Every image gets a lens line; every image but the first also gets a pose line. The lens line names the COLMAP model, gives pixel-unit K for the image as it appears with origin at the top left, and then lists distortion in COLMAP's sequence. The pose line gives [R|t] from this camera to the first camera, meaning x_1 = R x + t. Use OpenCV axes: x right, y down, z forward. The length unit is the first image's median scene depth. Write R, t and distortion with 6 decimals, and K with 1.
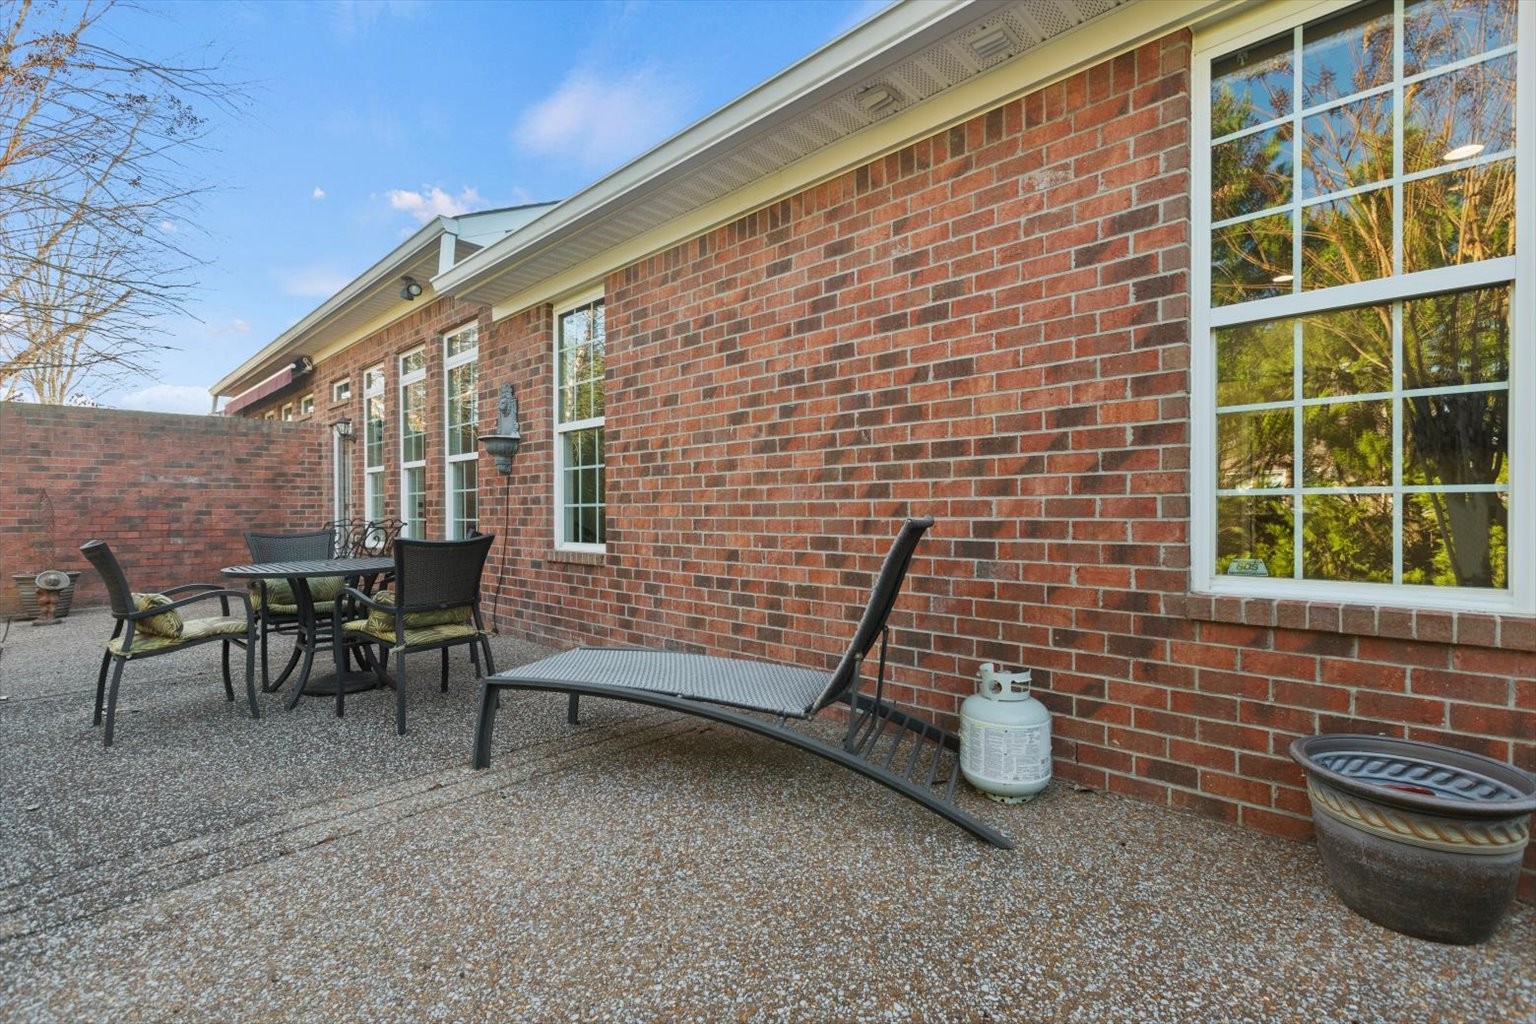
lens RADIAL K [[691.4, 0, 771.1], [0, 691.4, 514.9], [0, 0, 1]] dist [0.003411, 0.001203]
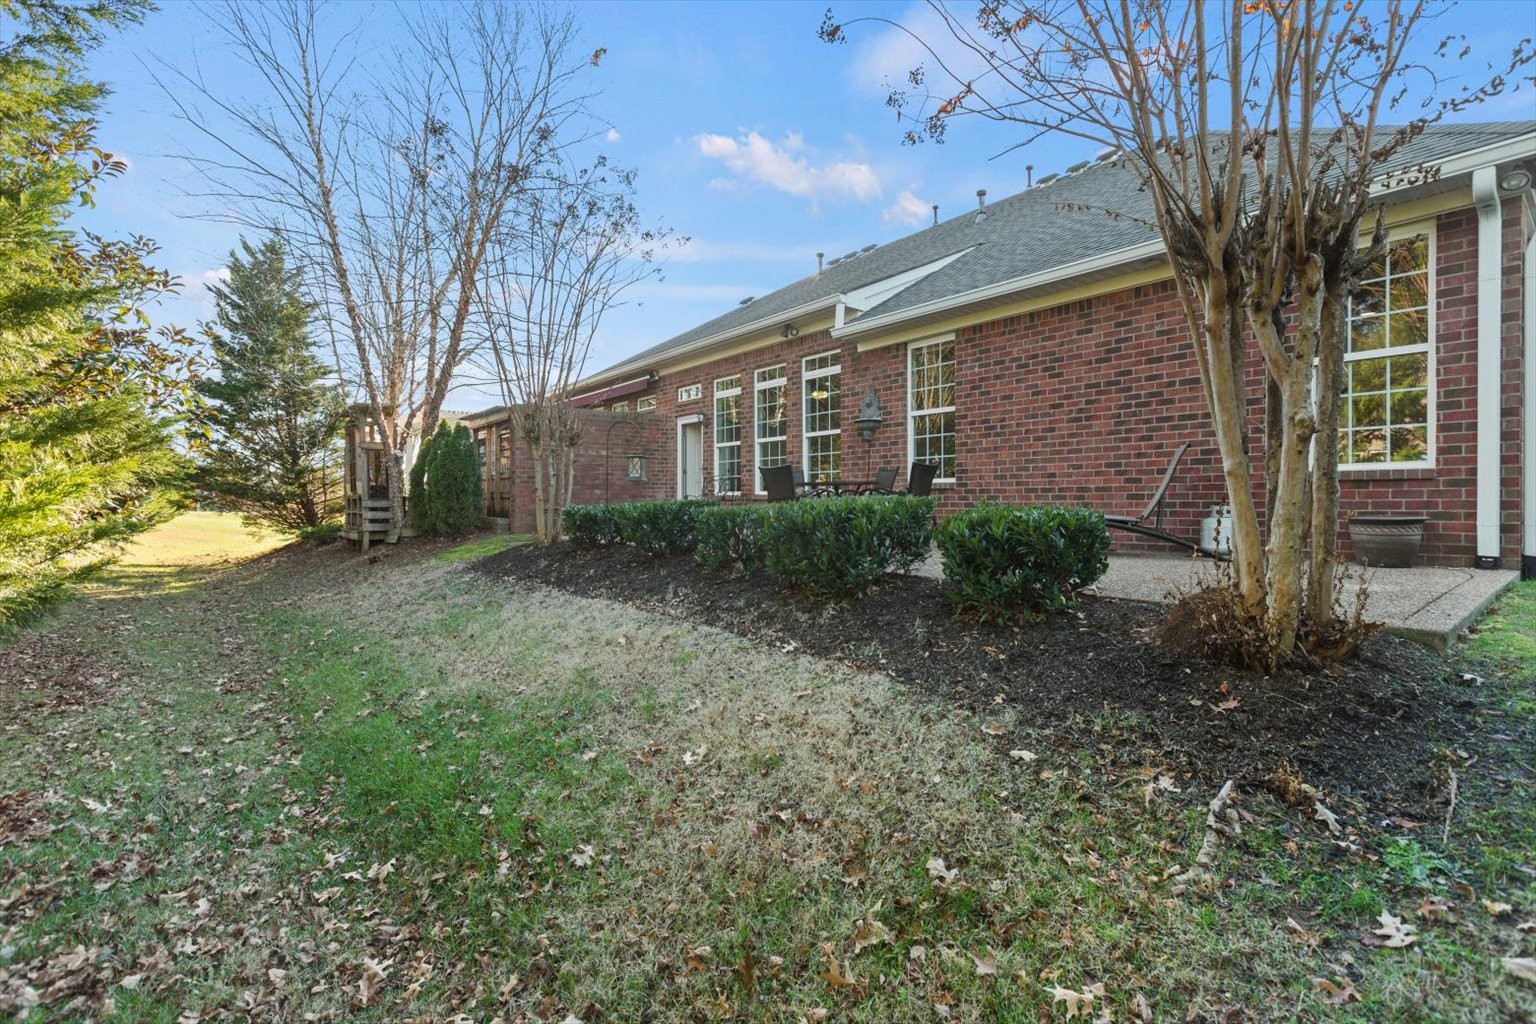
lens RADIAL K [[691.4, 0, 764.8], [0, 691.4, 507.9], [0, 0, 1]] dist [0.003411, 0.001203]
pose [[0.994283, 0.001103, -0.106770, -0.680637], [-0.001070, 0.999999, 0.000360, 0.156203], [0.106770, -0.000244, 0.994284, -1.083828]]
